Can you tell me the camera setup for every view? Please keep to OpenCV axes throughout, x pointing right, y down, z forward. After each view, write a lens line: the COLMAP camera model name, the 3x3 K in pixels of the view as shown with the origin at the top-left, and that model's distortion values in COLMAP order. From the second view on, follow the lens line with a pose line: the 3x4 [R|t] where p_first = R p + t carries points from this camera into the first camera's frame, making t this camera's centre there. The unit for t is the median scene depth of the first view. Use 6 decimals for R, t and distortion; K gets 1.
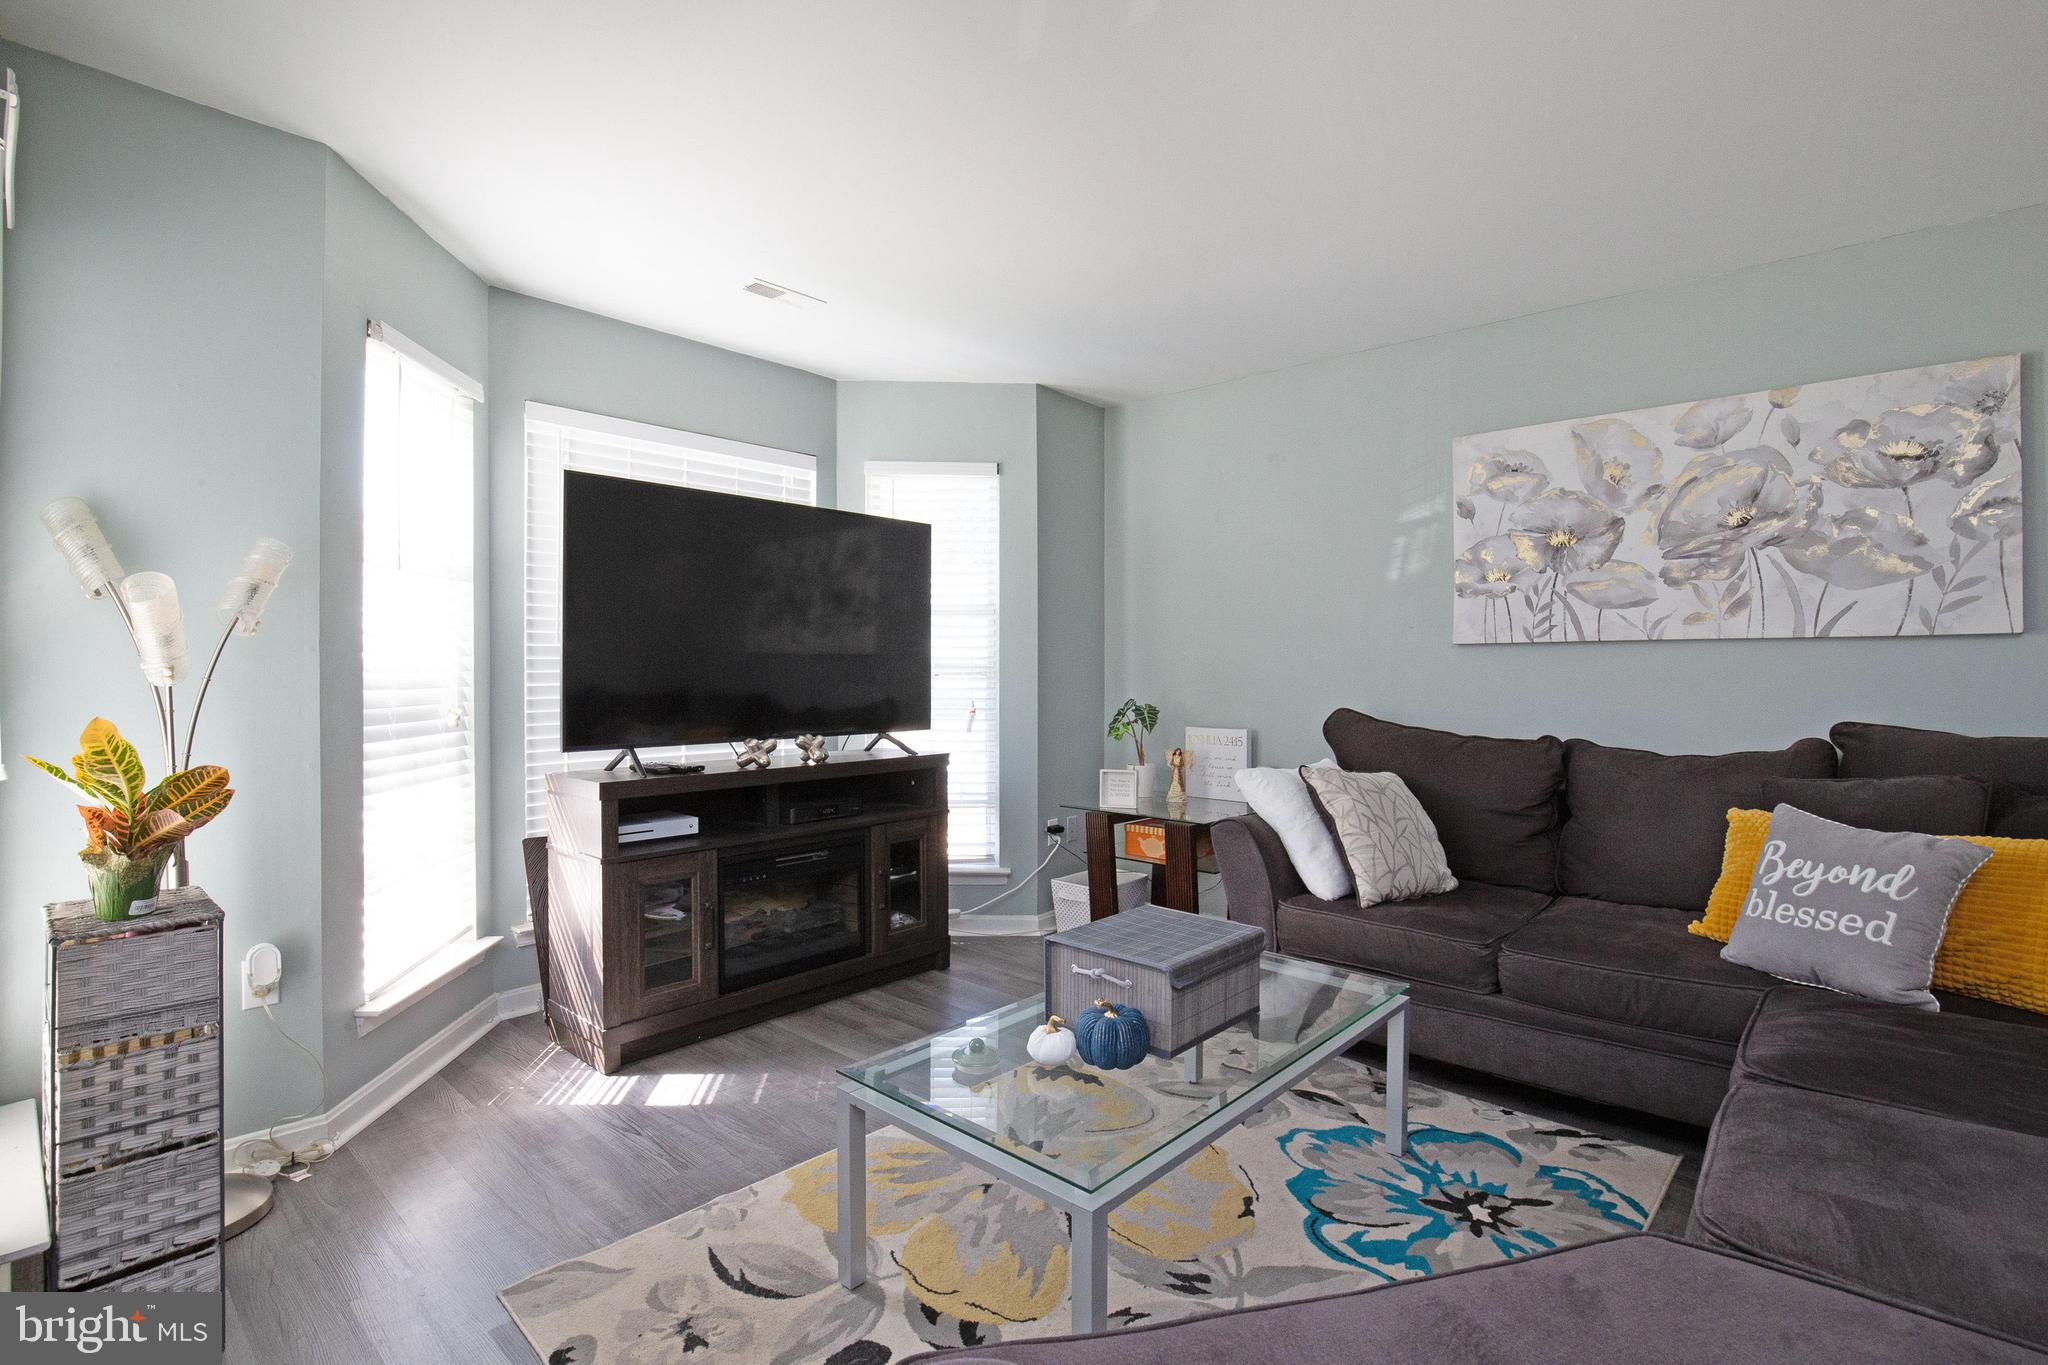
lens RADIAL K [[953.6, 0, 1023.5], [0, 953.6, 662.0], [0, 0, 1]] dist [-0.028289, 0.000191]
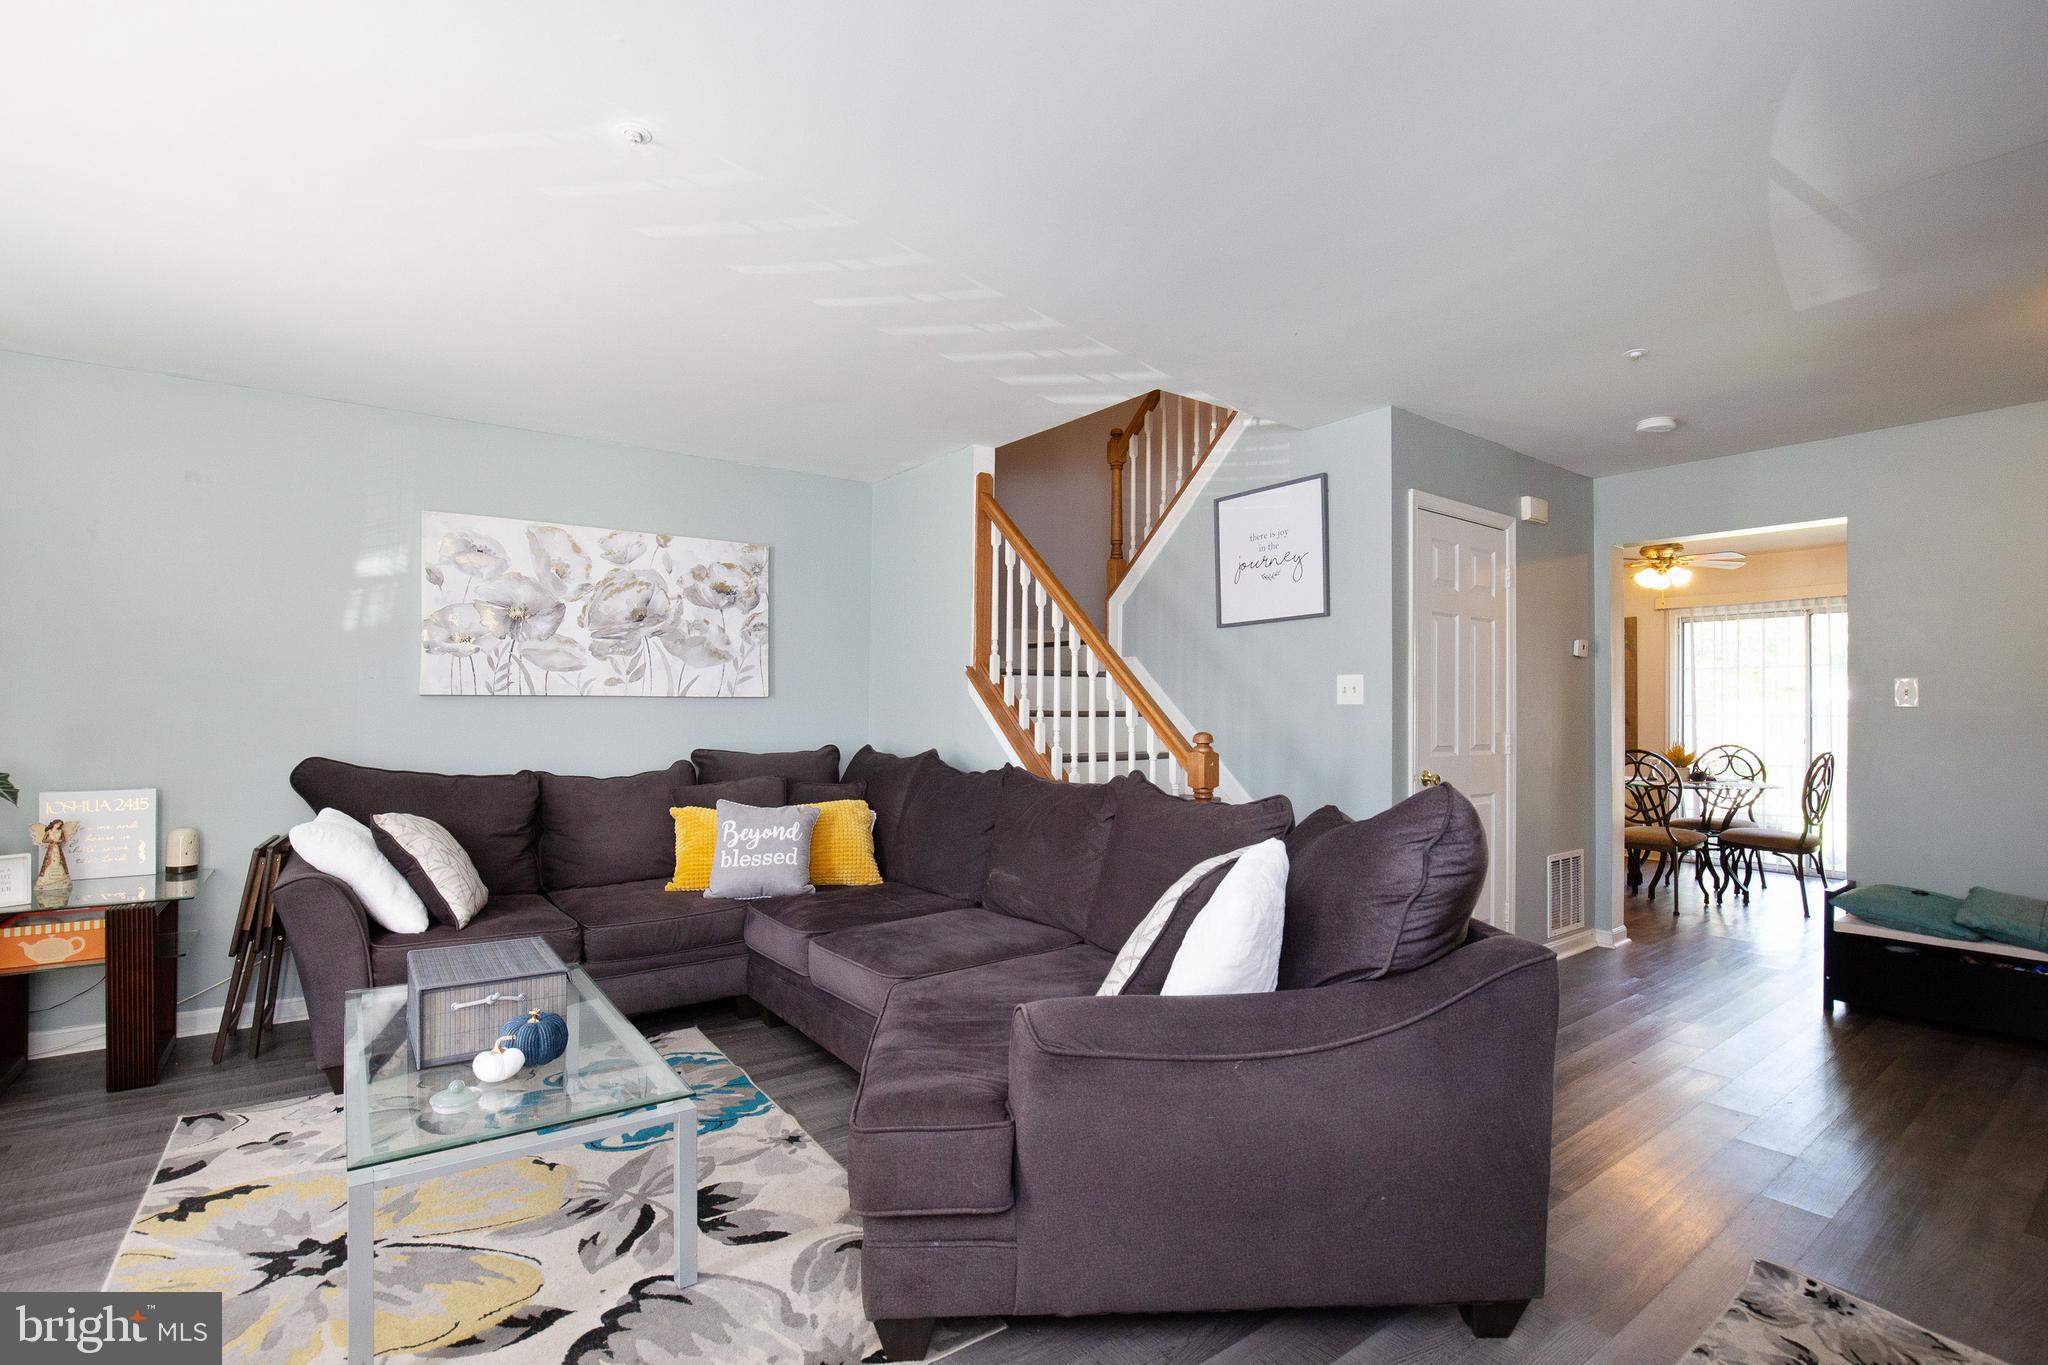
lens RADIAL K [[950.8, 0, 1024.0], [0, 950.8, 682.5], [0, 0, 1]] dist [-0.026324, 0.000192]
pose [[0.194055, 0.023511, 0.980709, -0.570728], [-0.013766, 0.999680, -0.021242, -0.022633], [-0.980894, -0.009378, 0.194317, 0.102254]]
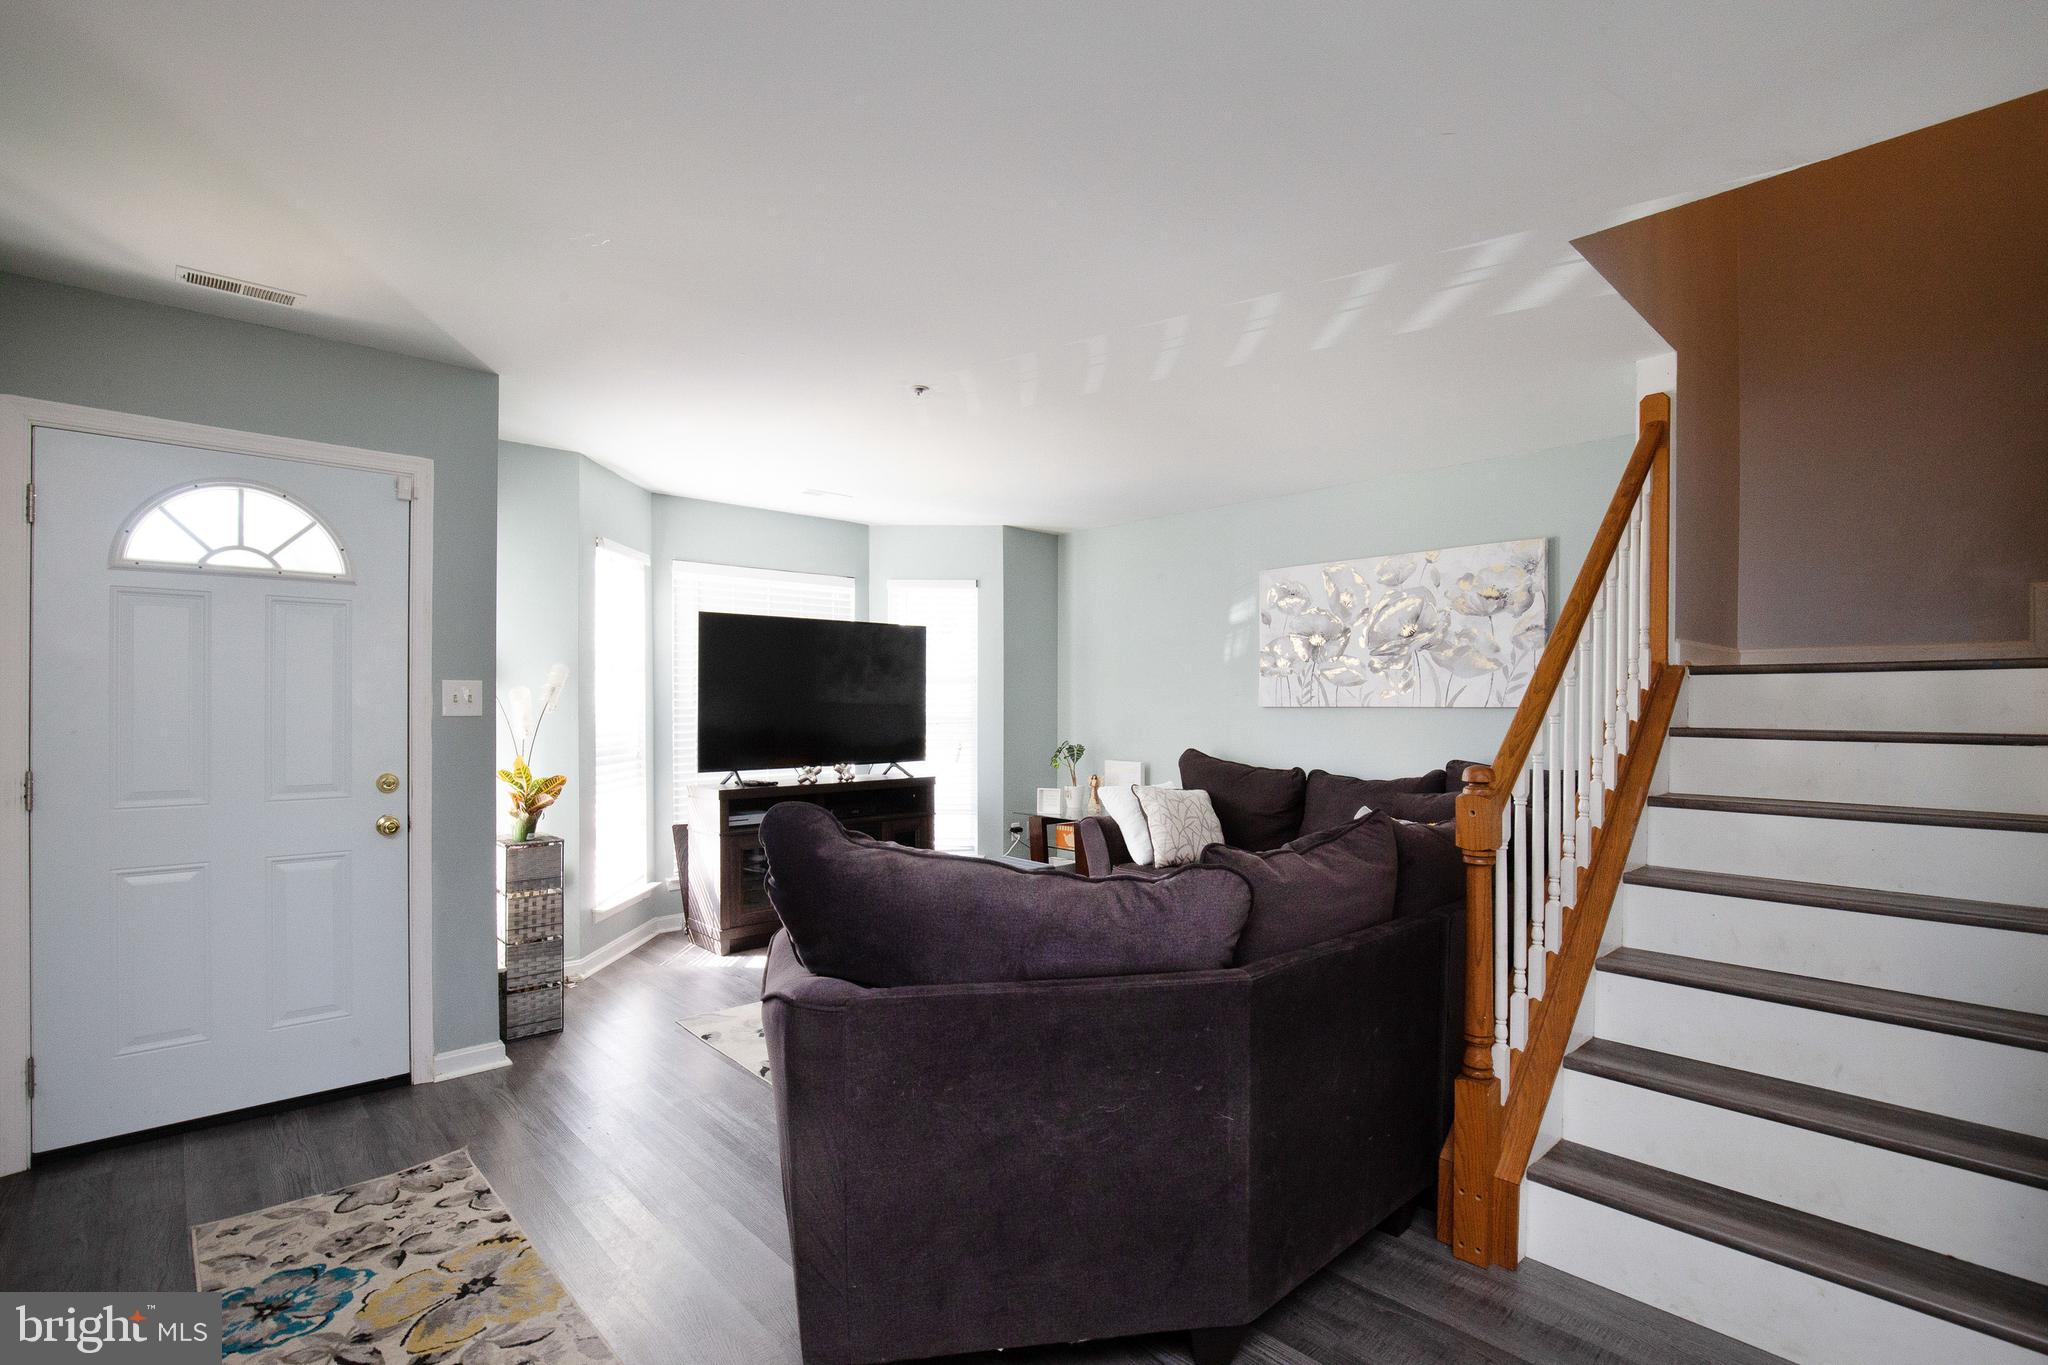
lens RADIAL K [[950.8, 0, 1024.0], [0, 950.8, 682.5], [0, 0, 1]] dist [-0.026324, 0.000192]
pose [[0.995837, -0.001782, -0.091136, 0.251280], [0.000757, 0.999936, -0.011279, -0.047389], [0.091150, 0.011163, 0.995775, -0.635343]]
